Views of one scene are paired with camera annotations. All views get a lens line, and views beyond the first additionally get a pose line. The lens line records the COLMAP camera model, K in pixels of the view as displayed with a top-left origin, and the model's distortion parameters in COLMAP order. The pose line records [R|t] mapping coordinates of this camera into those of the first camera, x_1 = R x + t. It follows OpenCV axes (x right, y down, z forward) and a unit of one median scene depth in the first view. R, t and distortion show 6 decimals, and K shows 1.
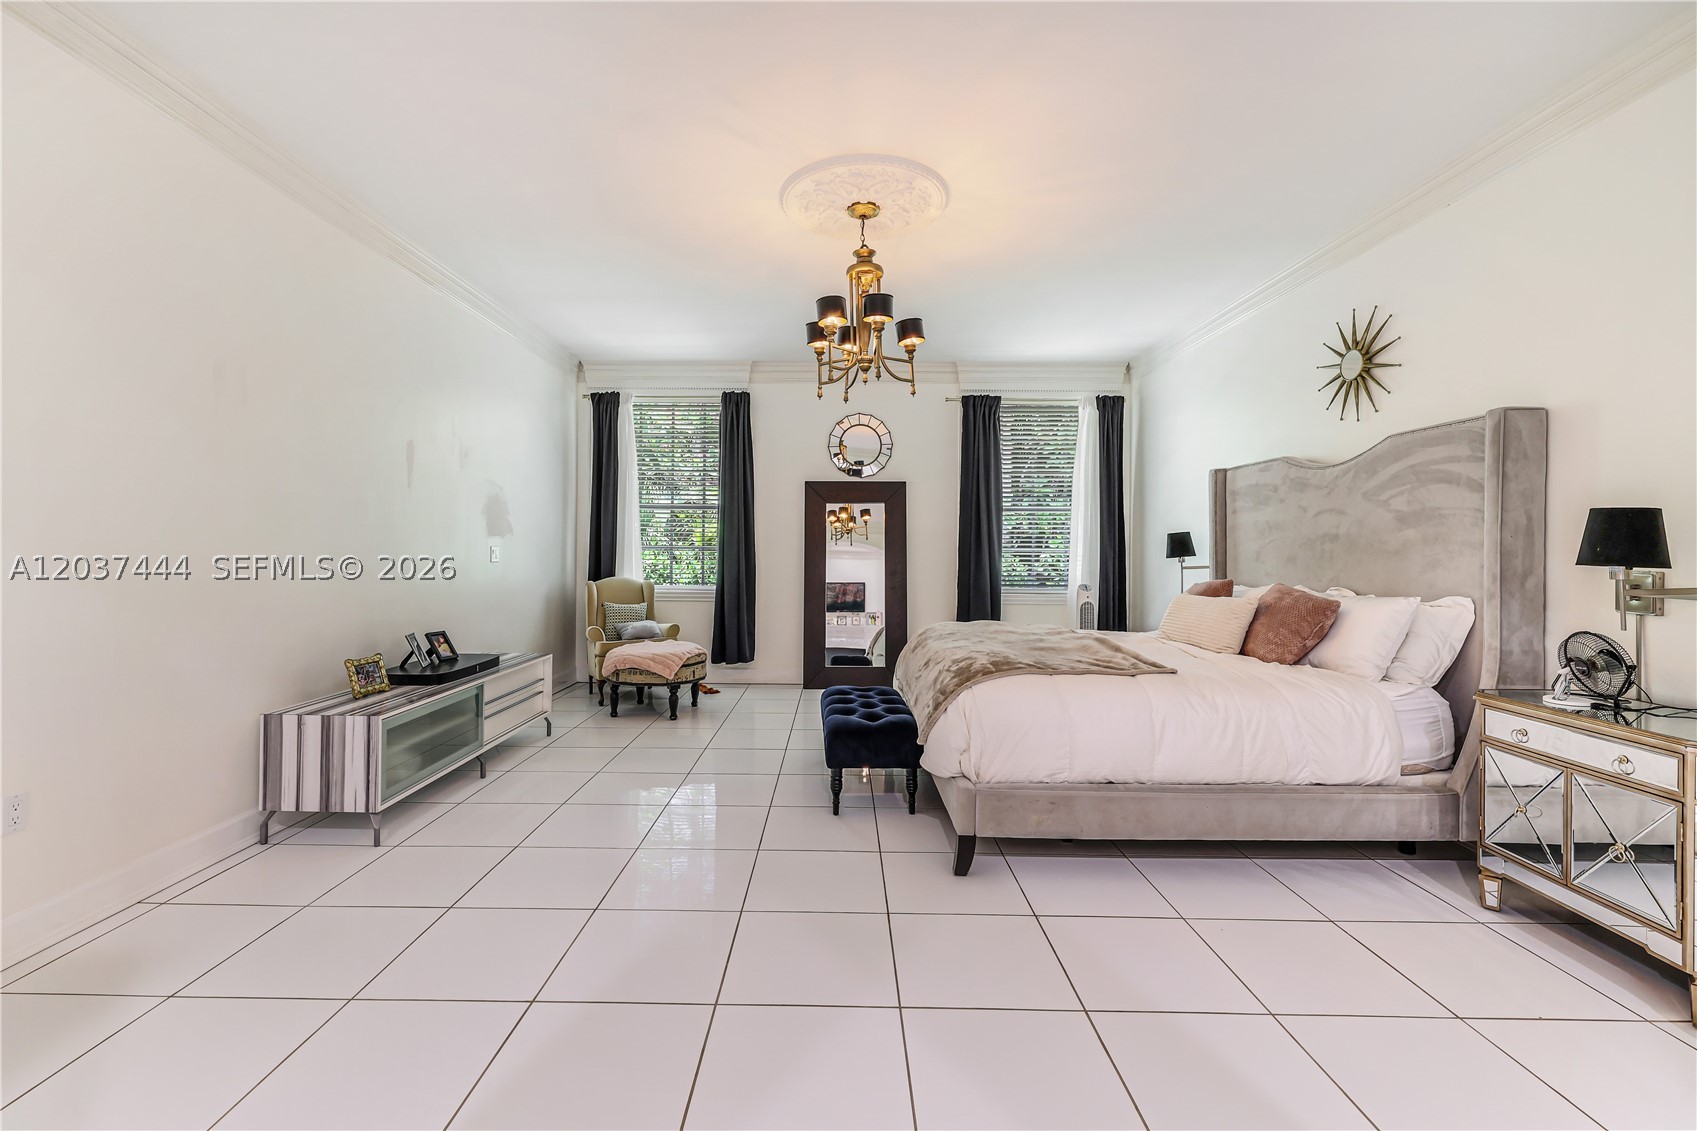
lens RADIAL K [[719.3, 0, 828.1], [0, 719.3, 550.8], [0, 0, 1]] dist [-0.002120, -0.000764]
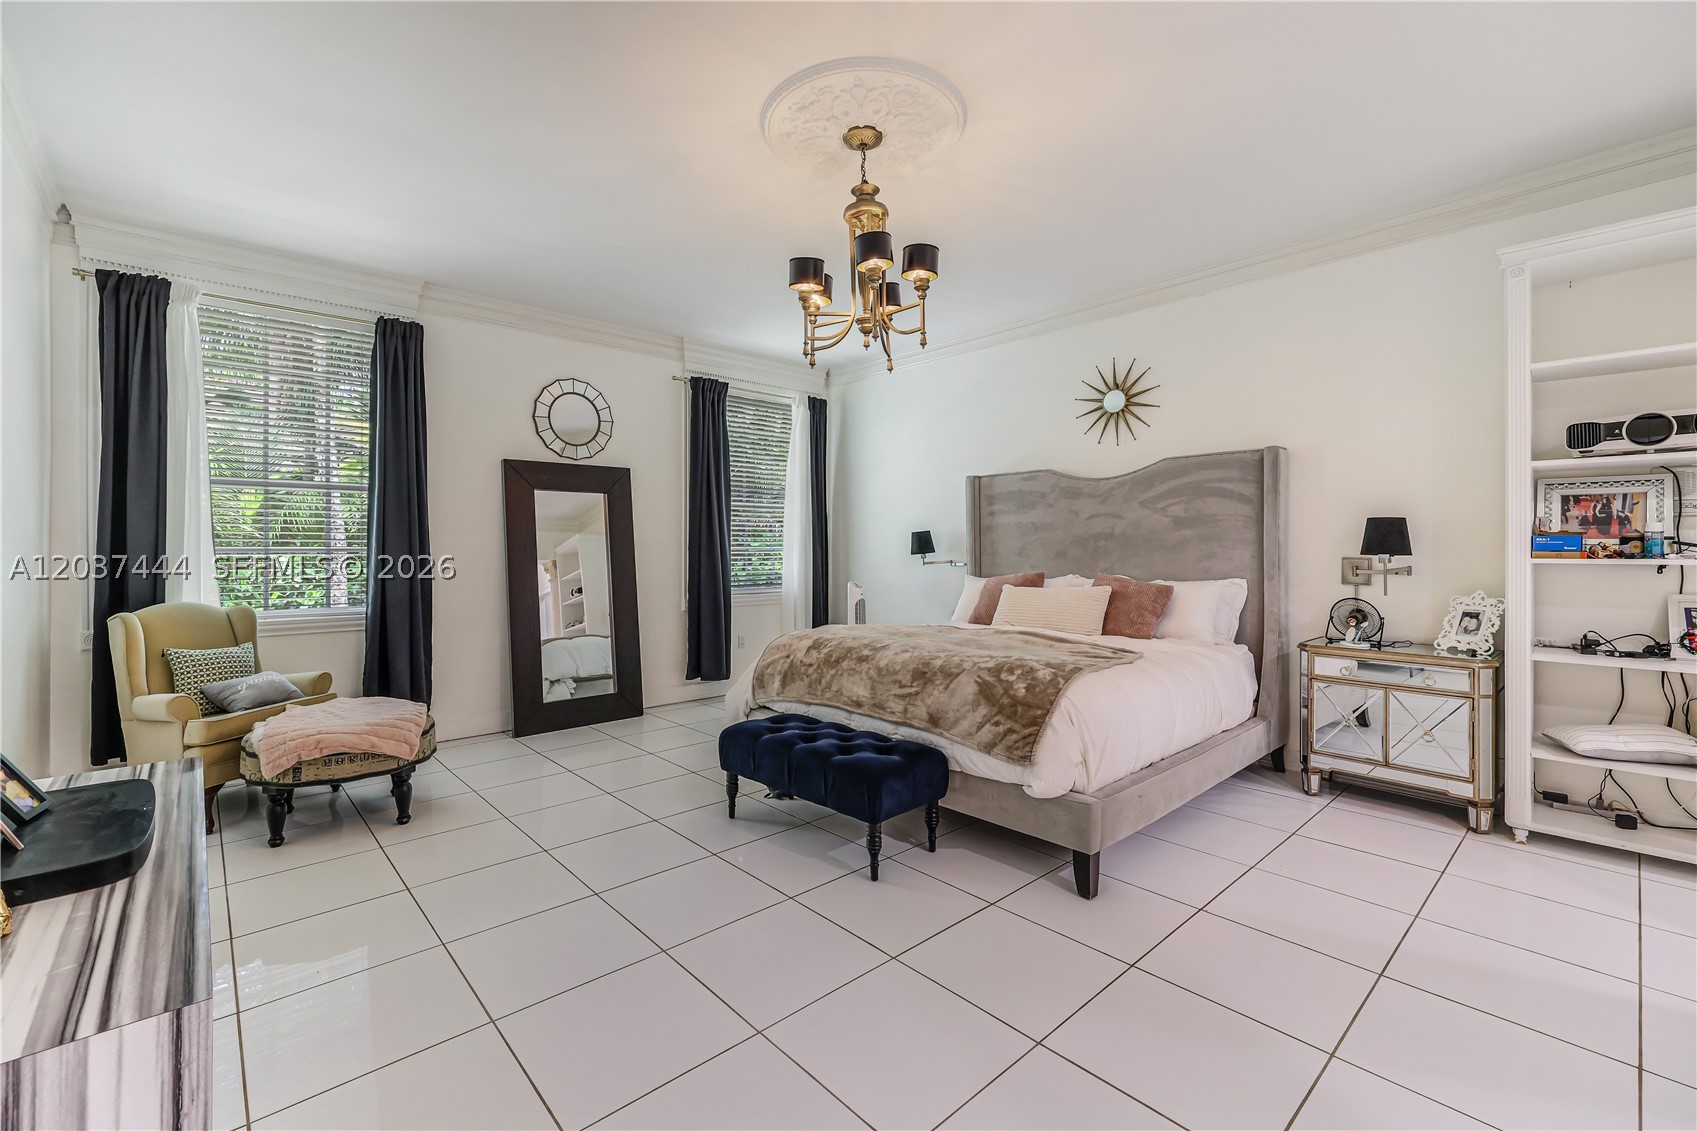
lens RADIAL K [[719.3, 0, 825.5], [0, 719.3, 545.3], [0, 0, 1]] dist [-0.002120, -0.000764]
pose [[0.737675, -0.006347, 0.675126, -0.500570], [0.009906, 0.999950, -0.001423, -0.005182], [-0.675083, 0.007738, 0.737701, 0.390942]]
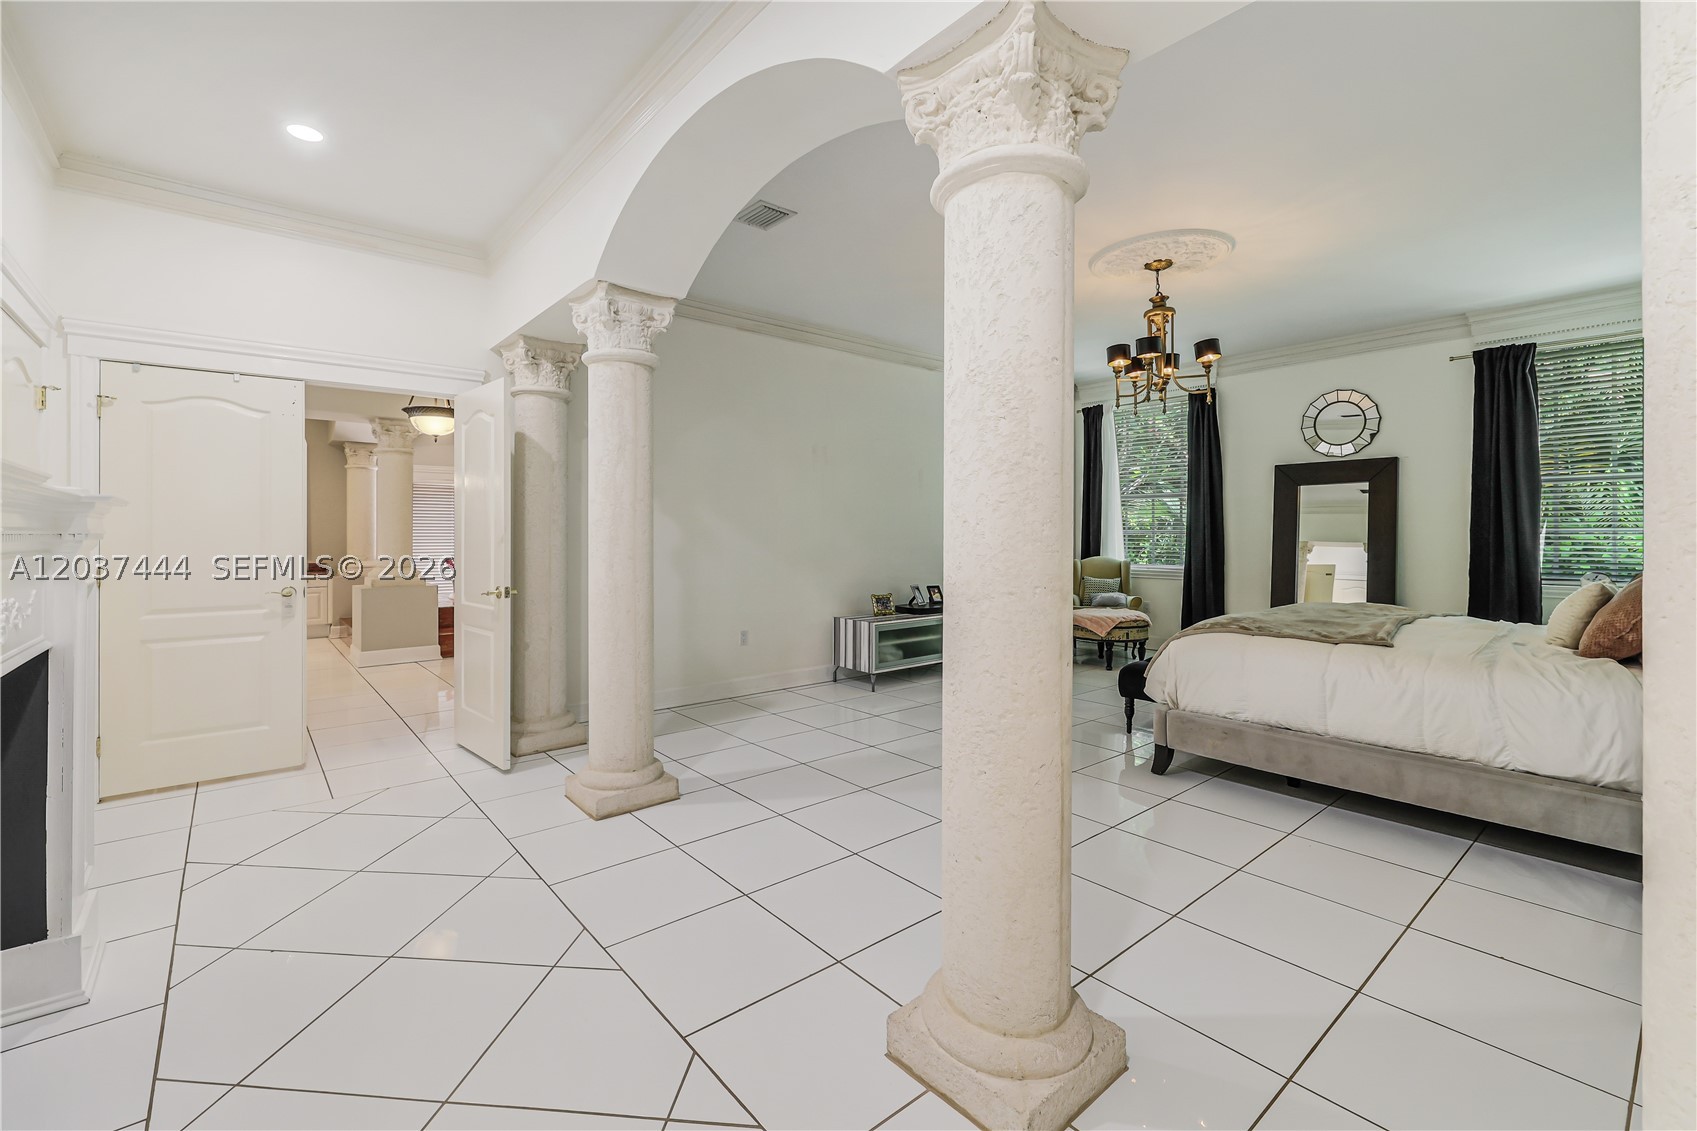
lens RADIAL K [[719.3, 0, 818.9], [0, 719.3, 528.2], [0, 0, 1]] dist [-0.002120, -0.000764]
pose [[0.634414, -0.013700, -0.772872, 0.593713], [0.005137, 0.999896, -0.013508, 0.004655], [0.772977, 0.004599, 0.634418, -0.245944]]
